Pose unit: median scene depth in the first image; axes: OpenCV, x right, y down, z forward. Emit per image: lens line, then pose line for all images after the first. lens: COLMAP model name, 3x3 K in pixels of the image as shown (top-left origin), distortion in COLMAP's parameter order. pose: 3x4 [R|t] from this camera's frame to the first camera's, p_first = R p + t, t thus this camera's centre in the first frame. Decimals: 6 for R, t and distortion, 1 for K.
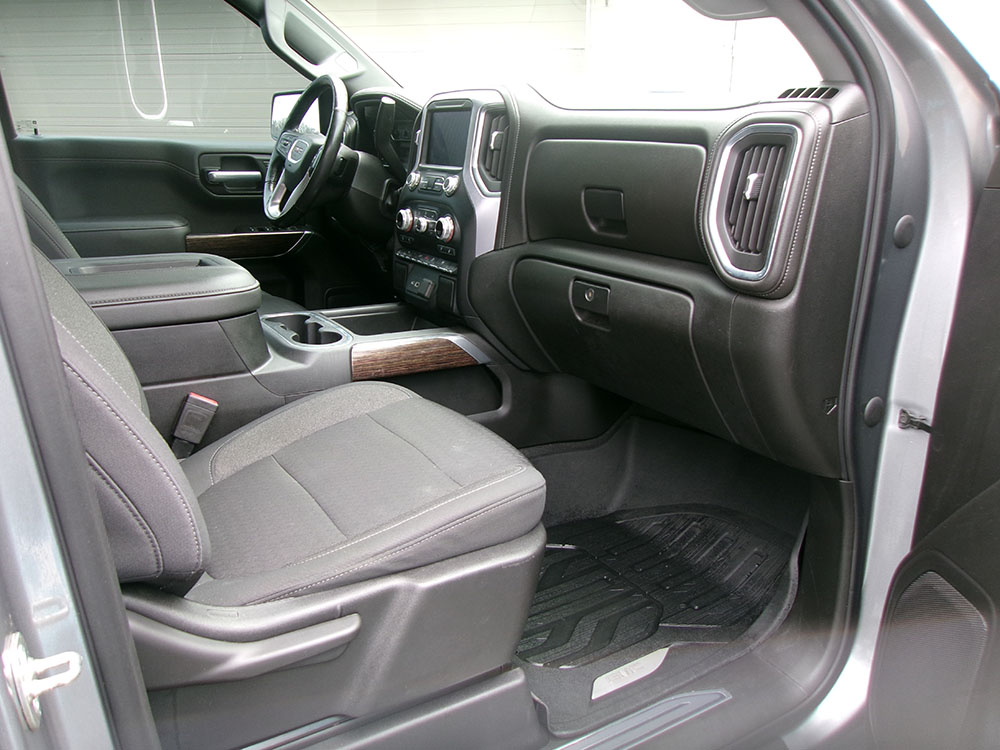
lens RADIAL K [[774.0, 0, 495.6], [0, 774.0, 374.5], [0, 0, 1]] dist [-0.019281, 0.040287]
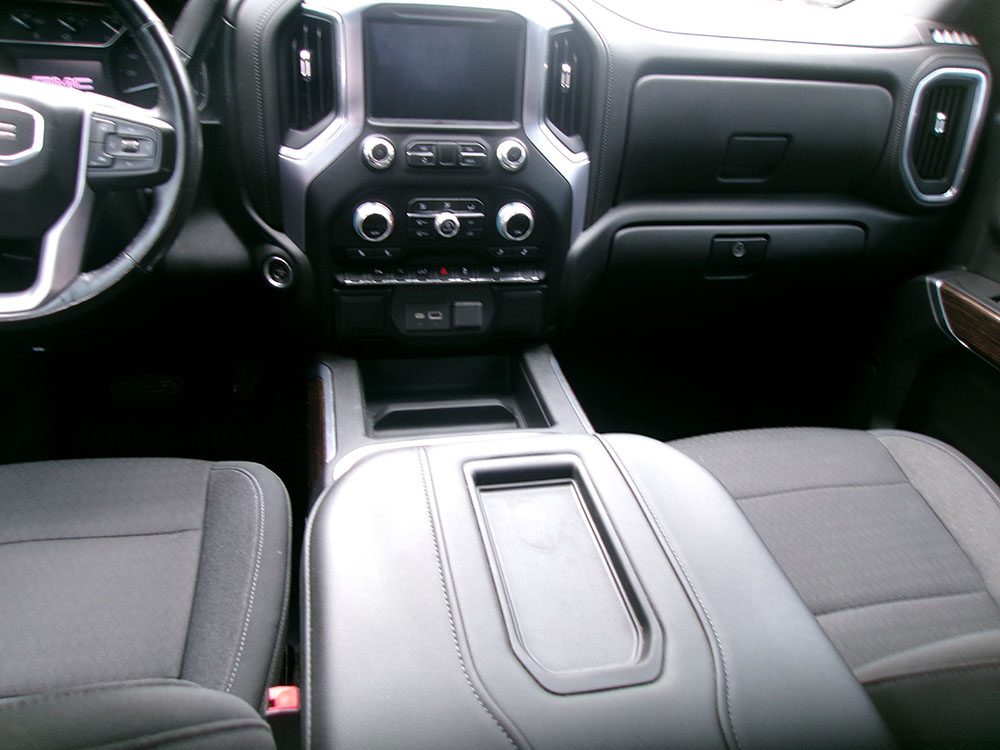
lens RADIAL K [[774.0, 0, 495.6], [0, 774.0, 374.5], [0, 0, 1]] dist [-0.019281, 0.040287]
pose [[0.297555, -0.403921, 0.865049, -0.738592], [0.243305, 0.908255, 0.340405, -0.317676], [-0.923182, 0.109181, 0.368531, 0.840707]]
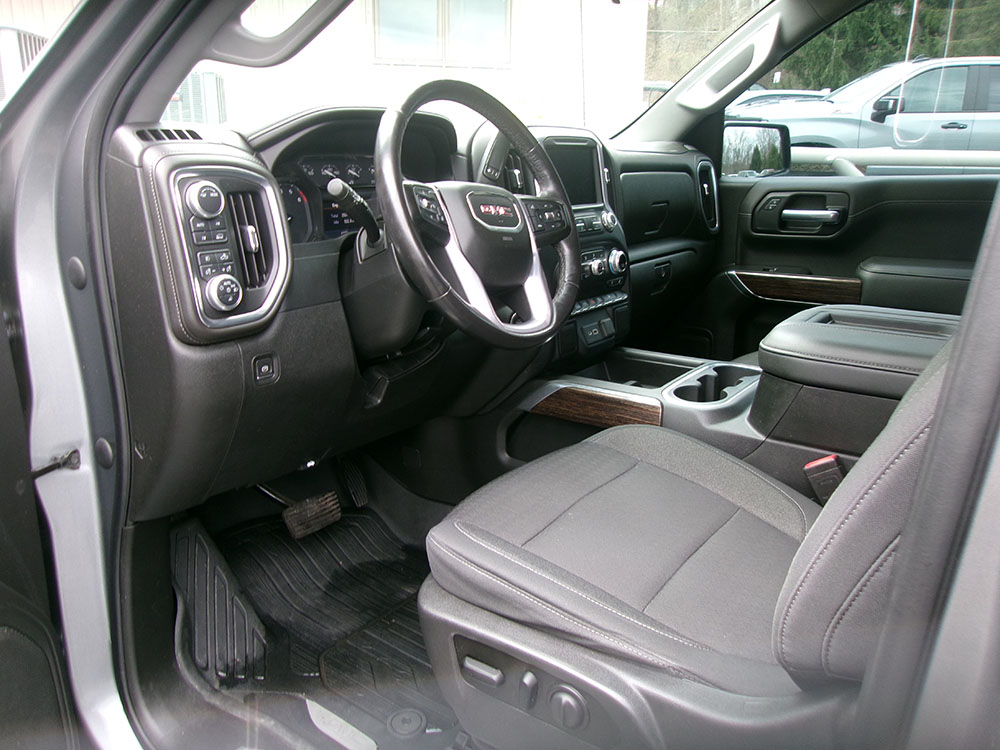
lens RADIAL K [[781.5, 0, 498.9], [0, 781.5, 365.4], [0, 0, 1]] dist [0.023763, 0.006159]
pose [[-0.414137, -0.183103, 0.891608, -1.031220], [0.323147, 0.886170, 0.332083, -0.498379], [-0.850921, 0.425648, -0.307826, 1.633555]]
